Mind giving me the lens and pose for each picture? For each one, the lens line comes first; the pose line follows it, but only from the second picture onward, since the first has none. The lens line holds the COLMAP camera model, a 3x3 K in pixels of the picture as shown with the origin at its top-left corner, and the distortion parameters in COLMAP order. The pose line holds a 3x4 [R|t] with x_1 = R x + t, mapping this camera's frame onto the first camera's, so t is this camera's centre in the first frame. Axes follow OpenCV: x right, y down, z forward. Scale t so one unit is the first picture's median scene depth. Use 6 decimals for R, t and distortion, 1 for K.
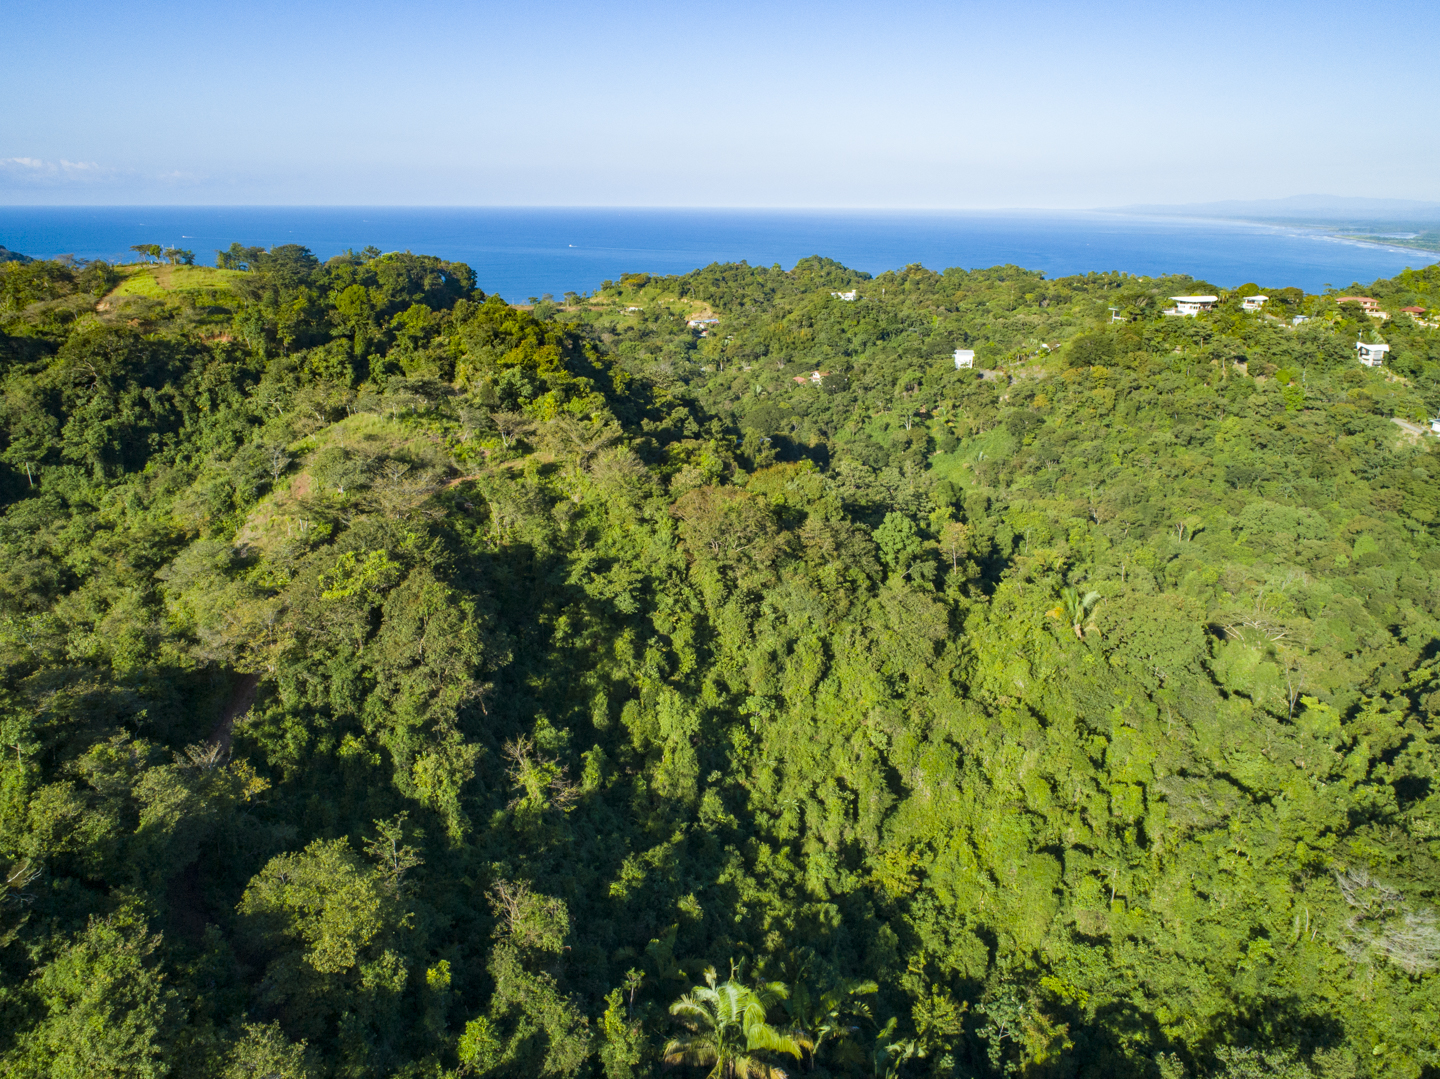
lens RADIAL K [[1090.8, 0, 721.1], [0, 1090.8, 542.7], [0, 0, 1]] dist [-0.021643, 0.009424]
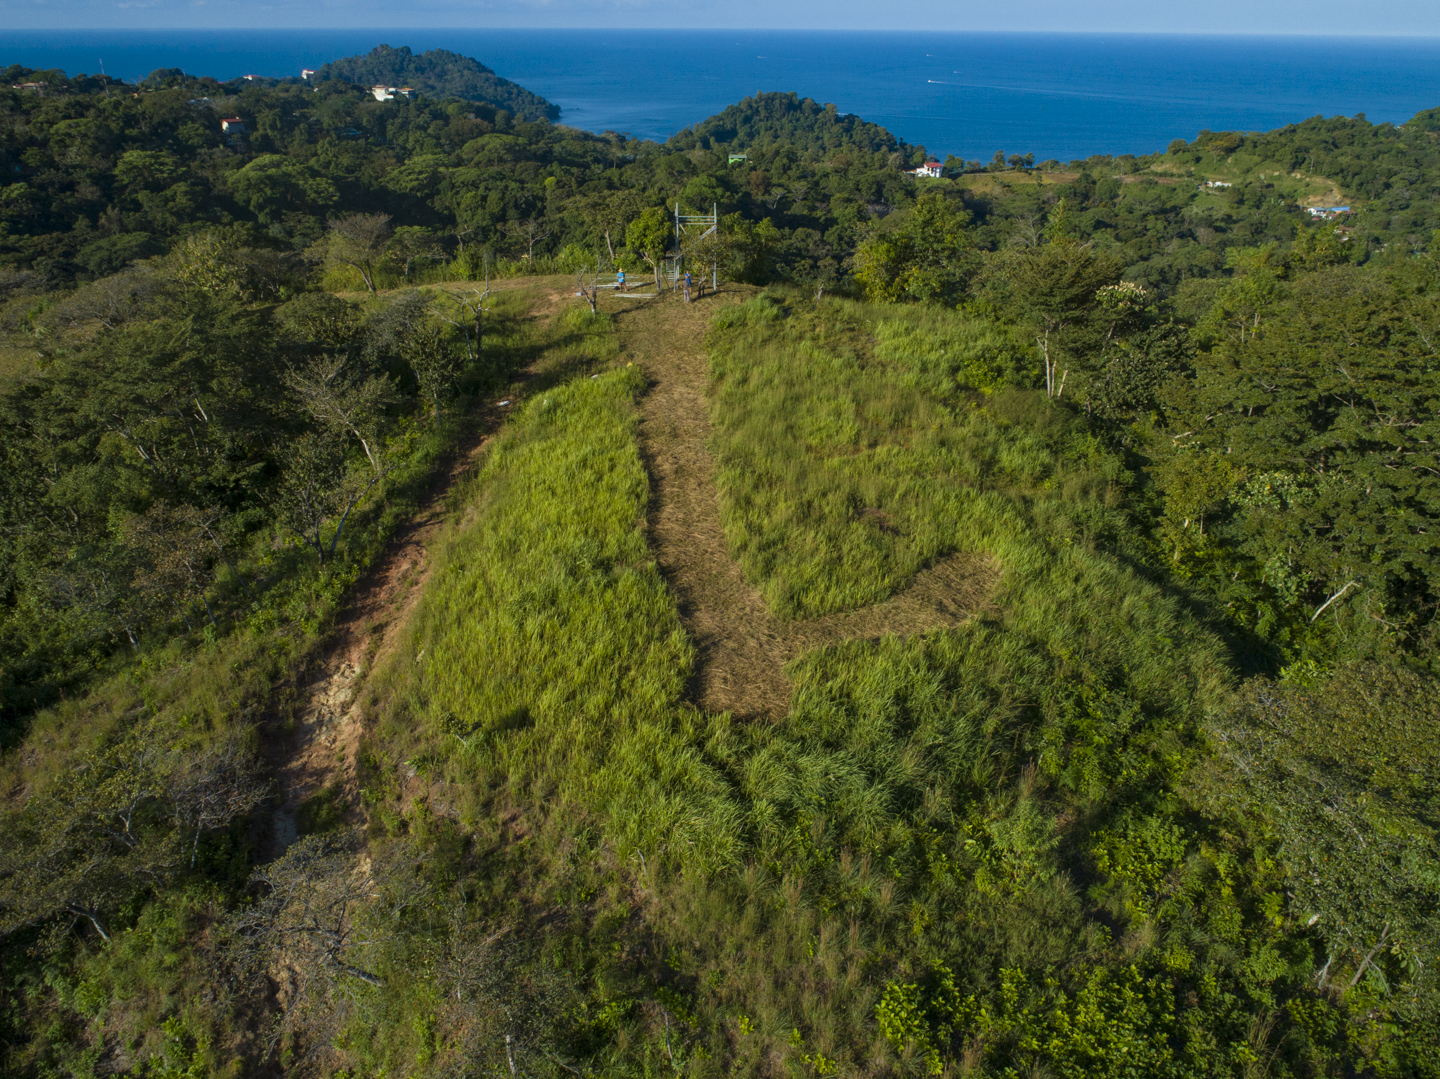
lens RADIAL K [[1098.9, 0, 722.5], [0, 1098.9, 543.6], [0, 0, 1]] dist [-0.020075, 0.007881]
pose [[0.924933, 0.162252, -0.343764, -0.765773], [-0.113424, 0.980934, 0.157810, -0.454053], [0.362815, -0.106973, 0.925701, 1.449532]]
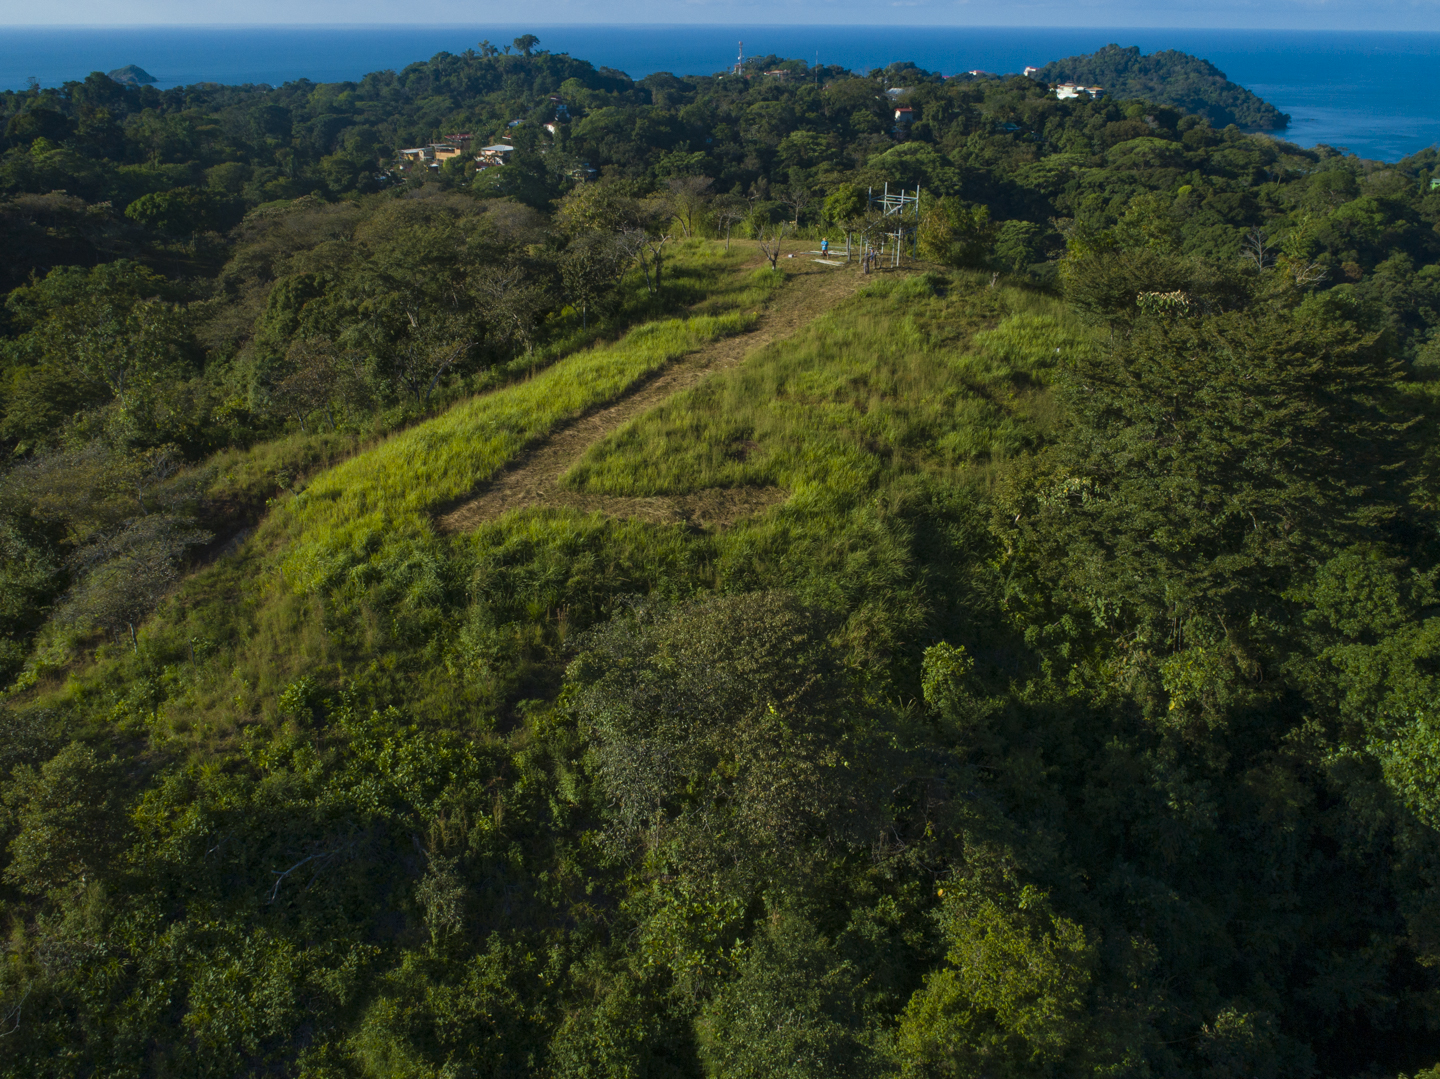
lens RADIAL K [[1111.3, 0, 721.5], [0, 1111.3, 545.7], [0, 0, 1]] dist [-0.021167, 0.010204]
pose [[0.548552, 0.357388, -0.755887, -0.554834], [-0.252150, 0.932666, 0.257982, -0.478152], [0.797190, 0.049081, 0.601731, 1.536190]]
